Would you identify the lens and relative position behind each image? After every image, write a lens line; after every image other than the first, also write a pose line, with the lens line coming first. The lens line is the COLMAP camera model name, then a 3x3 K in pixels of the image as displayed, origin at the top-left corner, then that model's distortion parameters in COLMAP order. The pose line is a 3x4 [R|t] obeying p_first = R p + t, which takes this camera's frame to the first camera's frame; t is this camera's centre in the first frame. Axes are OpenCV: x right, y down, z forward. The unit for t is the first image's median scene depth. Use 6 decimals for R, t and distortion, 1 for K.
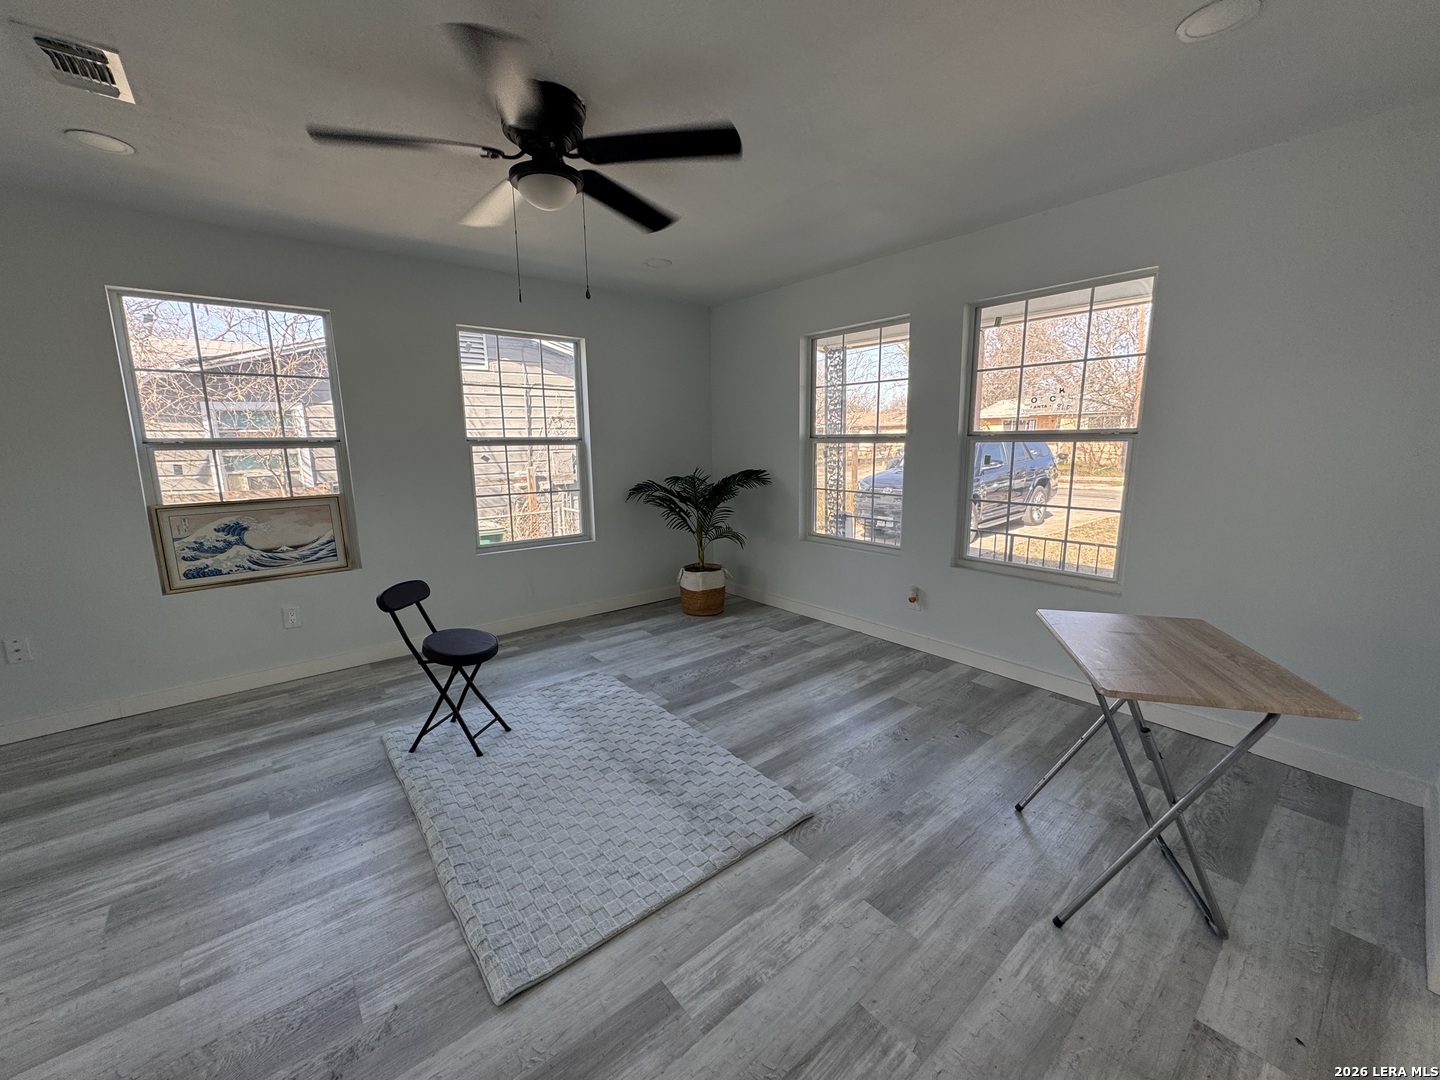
lens RADIAL K [[569.0, 0, 717.6], [0, 569.0, 537.4], [0, 0, 1]] dist [-0.002654, 0.000411]
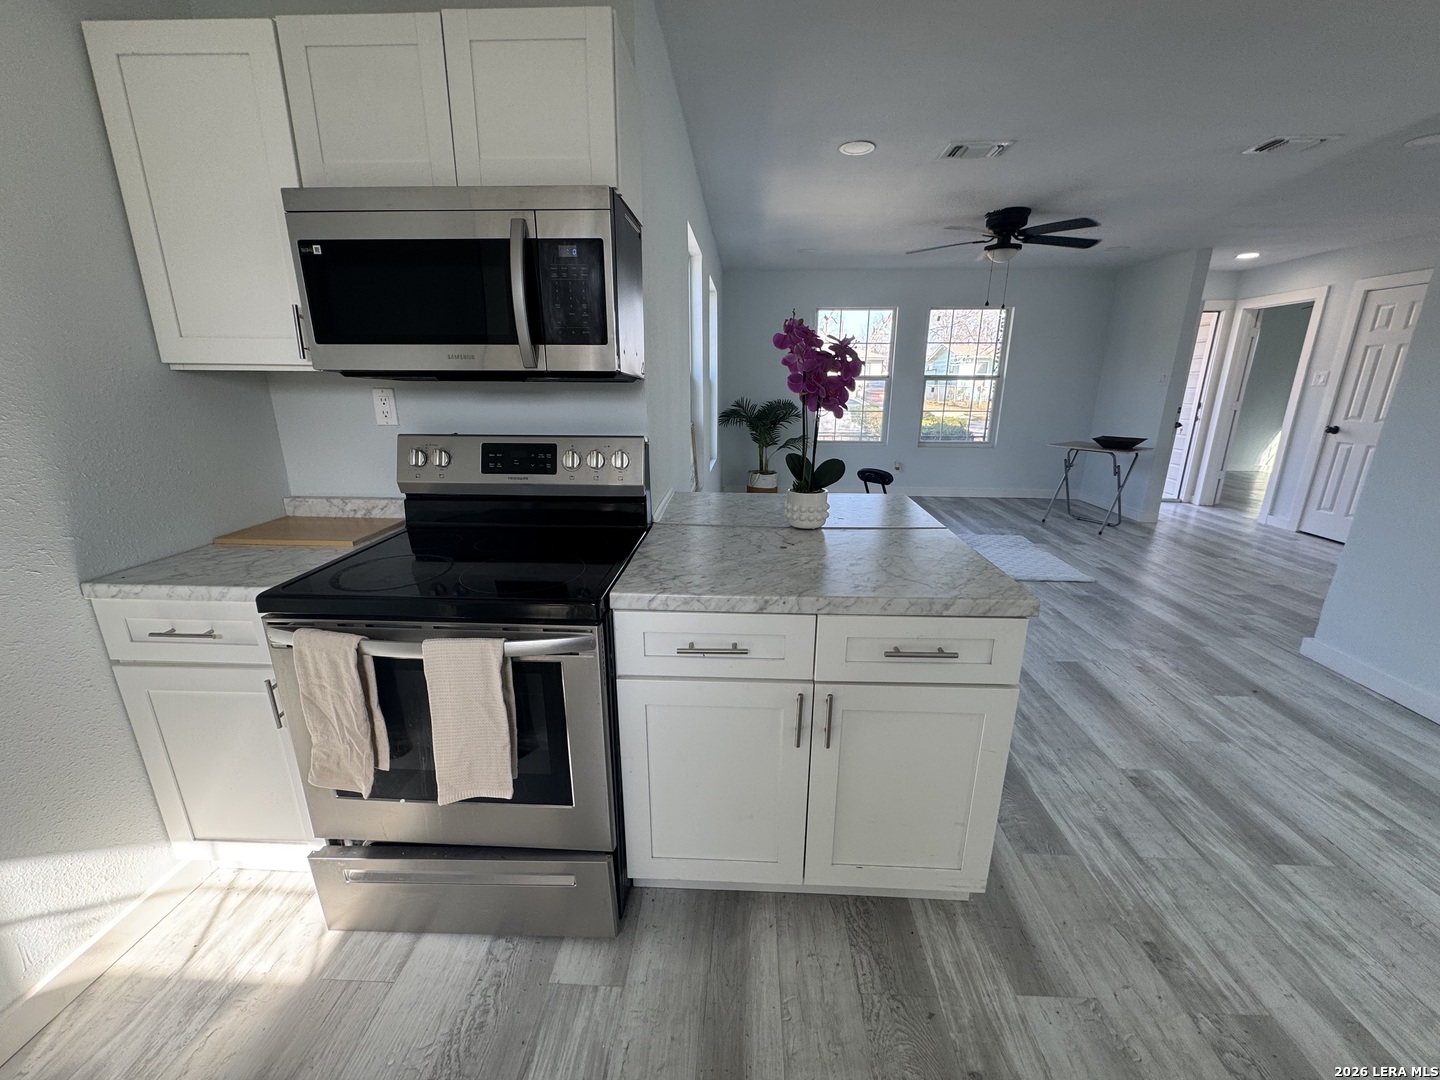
lens RADIAL K [[569.0, 0, 719.3], [0, 569.0, 539.7], [0, 0, 1]] dist [-0.002654, 0.000411]
pose [[0.672578, -0.190270, 0.715148, -1.527317], [0.116446, 0.981553, 0.151635, -0.011684], [-0.730808, -0.018711, 0.682327, 0.185284]]
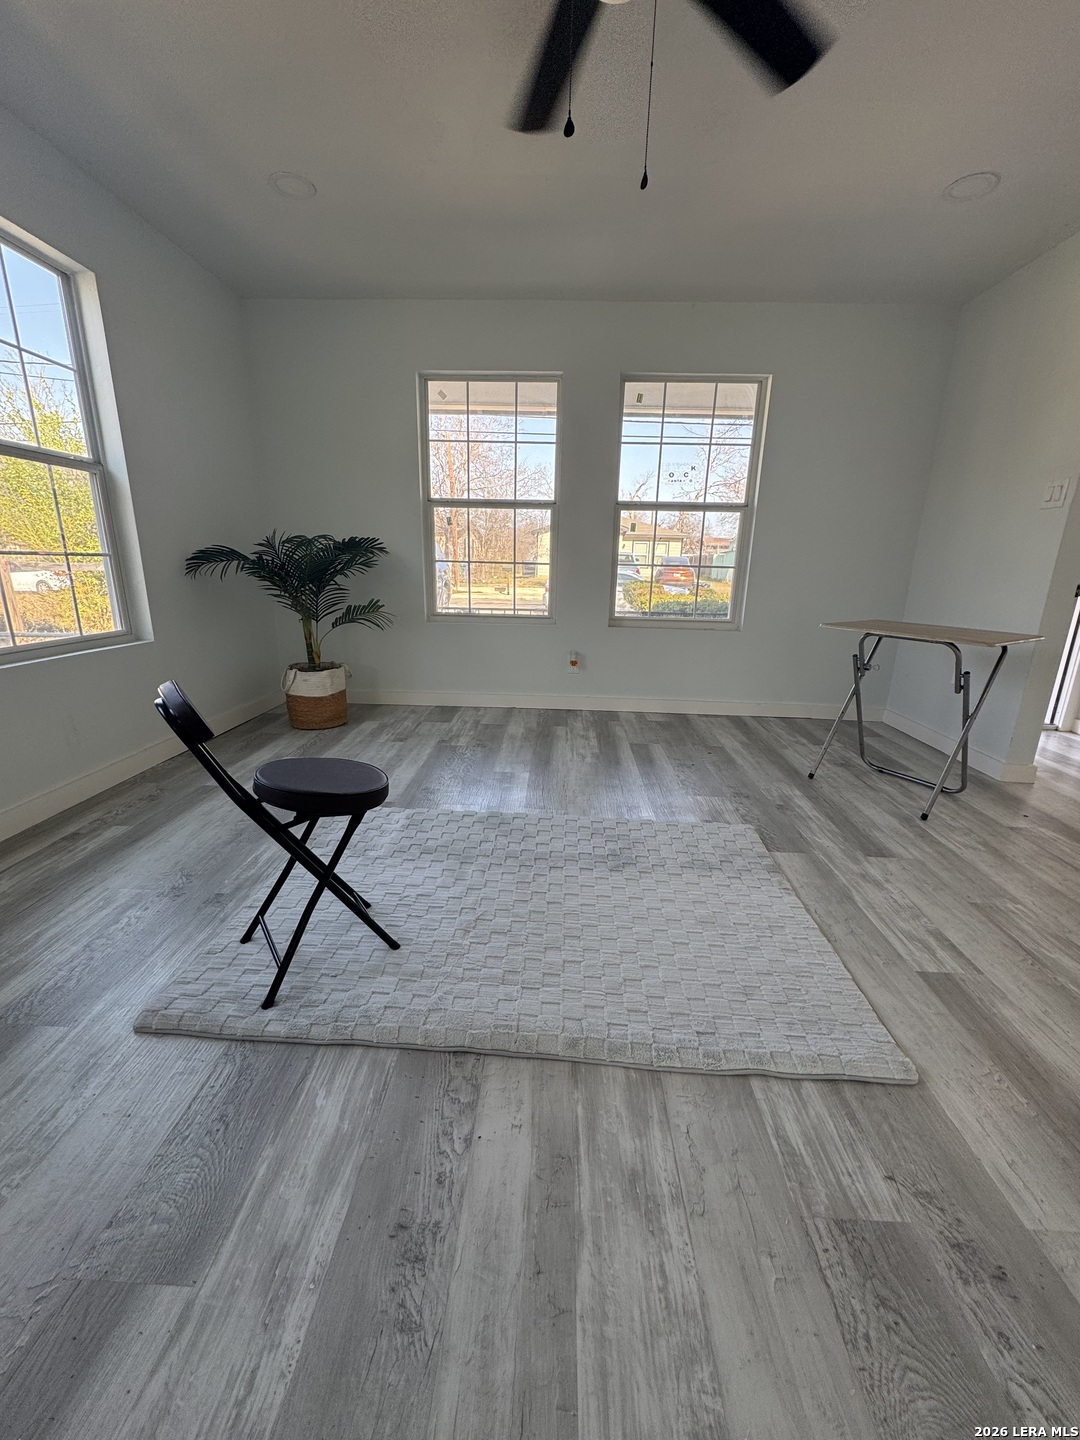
lens RADIAL K [[569.0, 0, 540.0], [0, 569.0, 716.5], [0, 0, 1]] dist [-0.002654, 0.000411]
pose [[0.666409, -0.172483, 0.725361, -0.533725], [0.096806, 0.984655, 0.145202, 0.051357], [-0.739275, -0.026544, 0.672880, 0.363815]]
